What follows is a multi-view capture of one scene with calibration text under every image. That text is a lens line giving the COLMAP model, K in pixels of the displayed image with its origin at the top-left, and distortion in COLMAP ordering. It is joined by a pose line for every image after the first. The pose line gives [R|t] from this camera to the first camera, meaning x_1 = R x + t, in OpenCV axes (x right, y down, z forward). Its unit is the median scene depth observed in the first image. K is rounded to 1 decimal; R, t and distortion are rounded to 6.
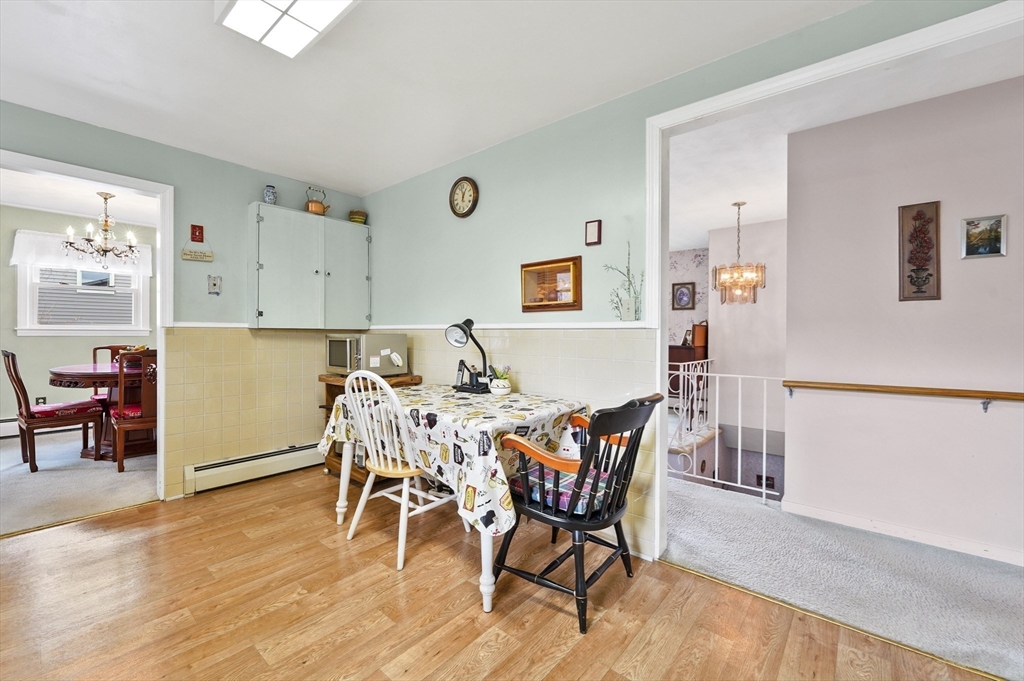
lens RADIAL K [[418.5, 0, 512.7], [0, 418.5, 336.6], [0, 0, 1]] dist [-0.008174, -0.002140]
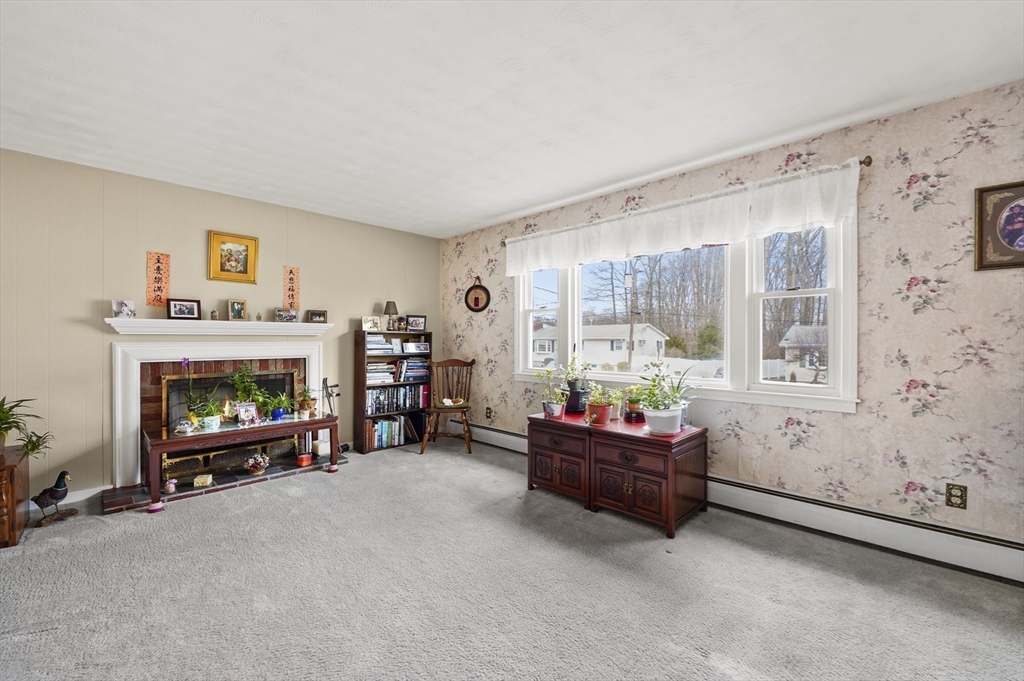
lens RADIAL K [[418.5, 0, 510.1], [0, 418.5, 341.1], [0, 0, 1]] dist [-0.008174, -0.002140]
pose [[0.997023, -0.007247, -0.076762, 0.043070], [0.007031, 0.999971, -0.003089, -0.009874], [0.076782, 0.002540, 0.997045, 0.653372]]
